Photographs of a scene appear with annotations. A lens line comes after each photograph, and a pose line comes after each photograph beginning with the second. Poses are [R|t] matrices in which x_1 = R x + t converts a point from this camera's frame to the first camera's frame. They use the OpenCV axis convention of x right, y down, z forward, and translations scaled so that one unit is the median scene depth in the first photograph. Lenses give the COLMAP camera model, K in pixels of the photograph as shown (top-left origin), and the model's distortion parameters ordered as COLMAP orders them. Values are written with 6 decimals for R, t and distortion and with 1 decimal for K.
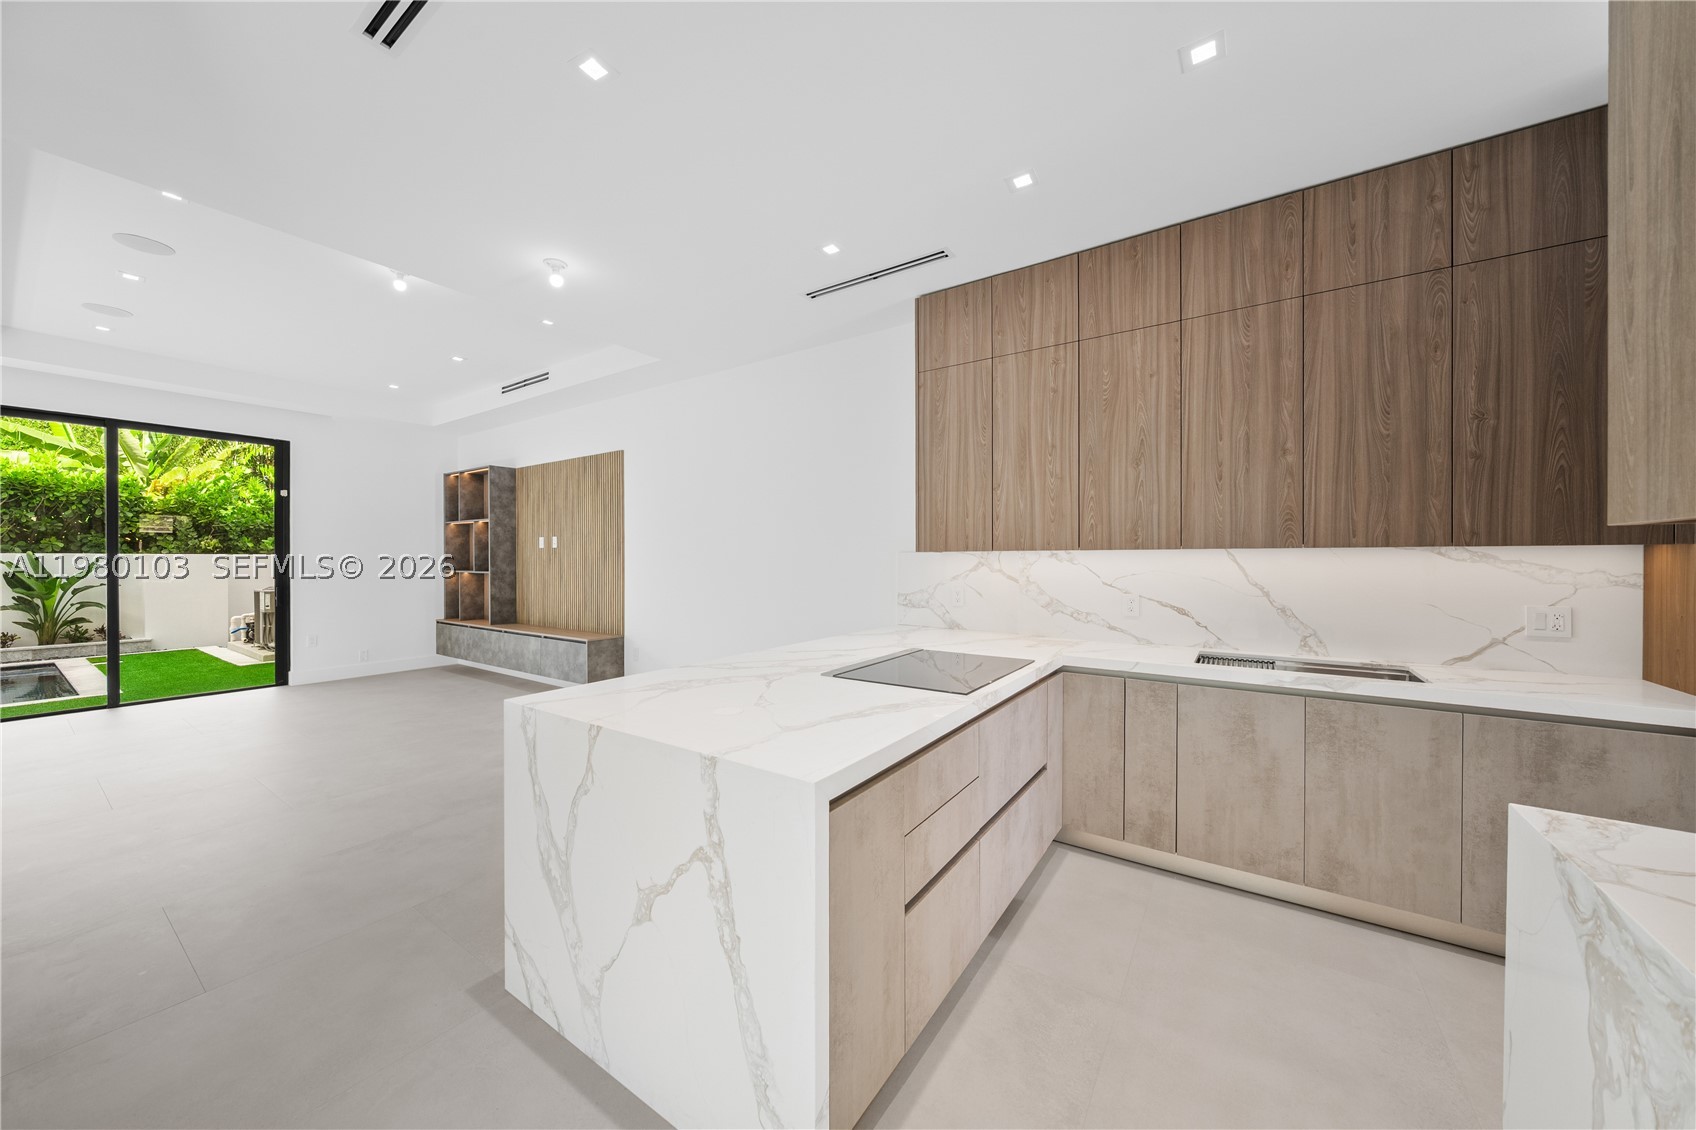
lens RADIAL K [[583.3, 0, 842.0], [0, 583.3, 565.9], [0, 0, 1]] dist [-0.005988, 0.000000]
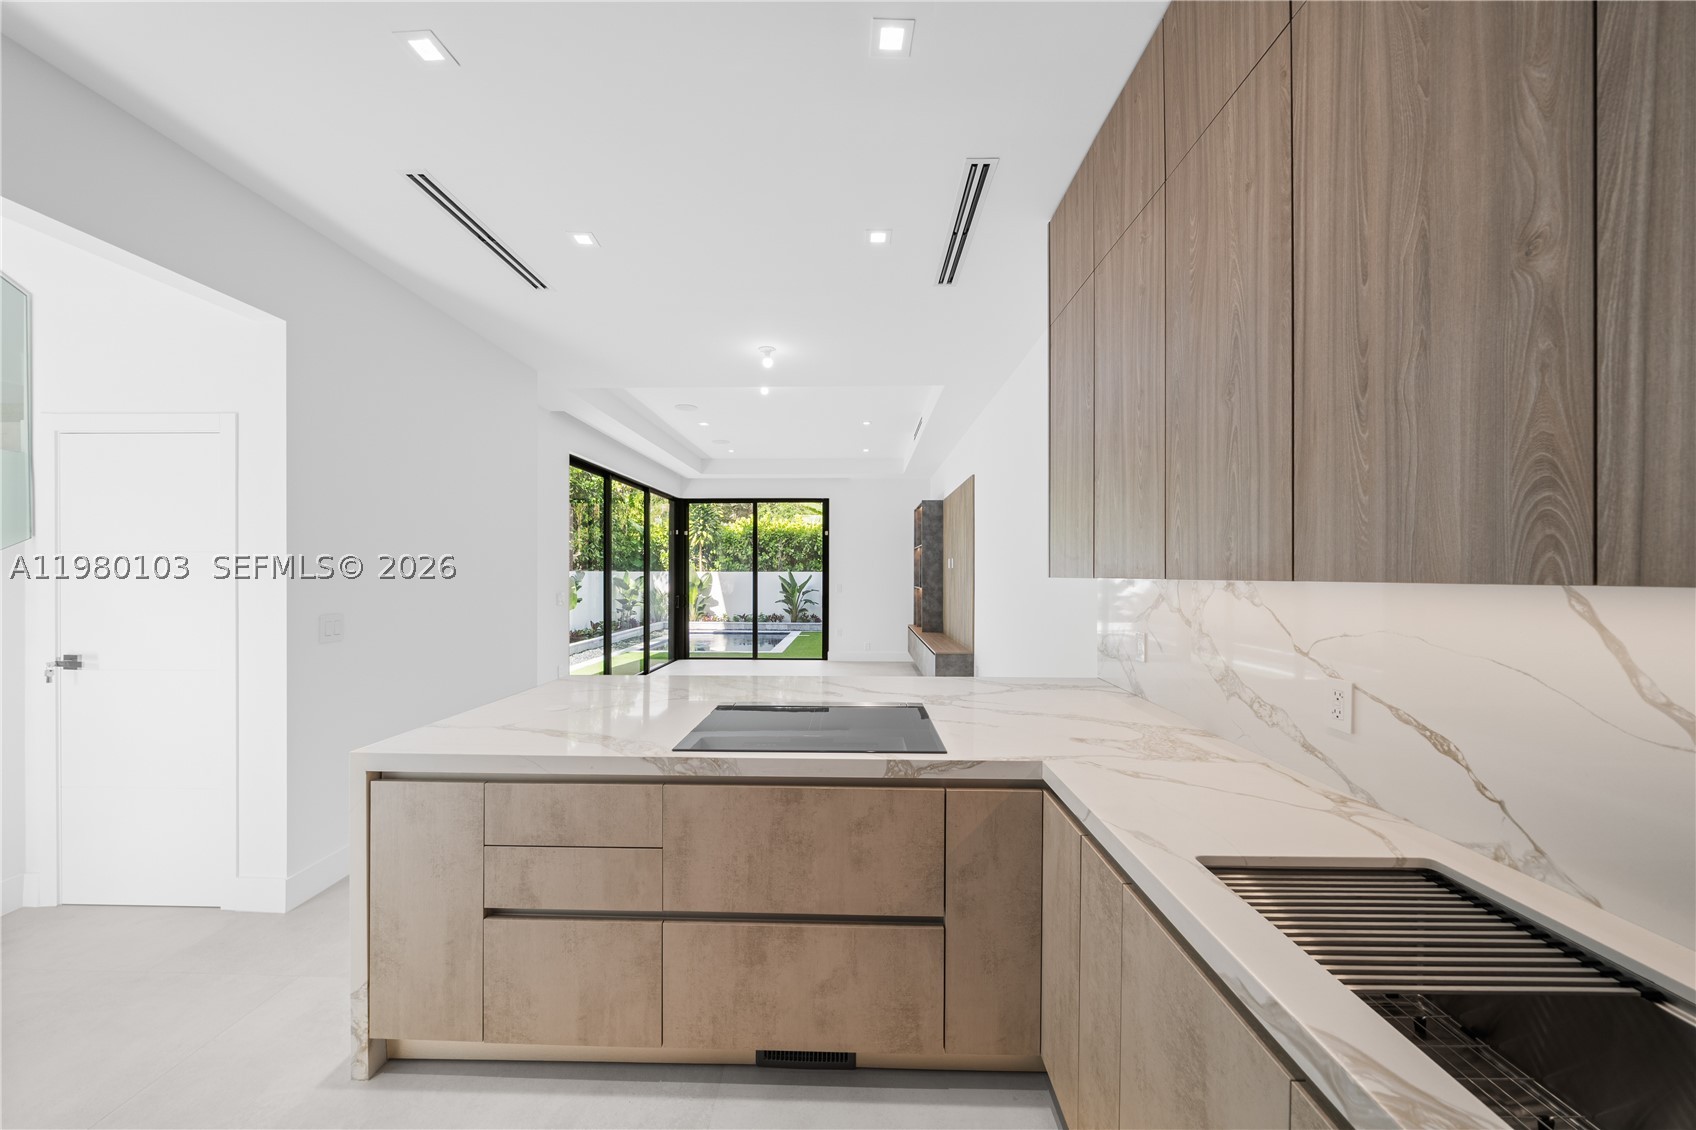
lens RADIAL K [[571.6, 0, 846.5], [0, 571.6, 579.7], [0, 0, 1]] dist [-0.014774, 0.000013]
pose [[0.554496, 0.010039, -0.832126, 0.623678], [-0.010888, 0.999929, 0.004808, -0.024161], [0.832115, 0.006394, 0.554566, 0.442585]]
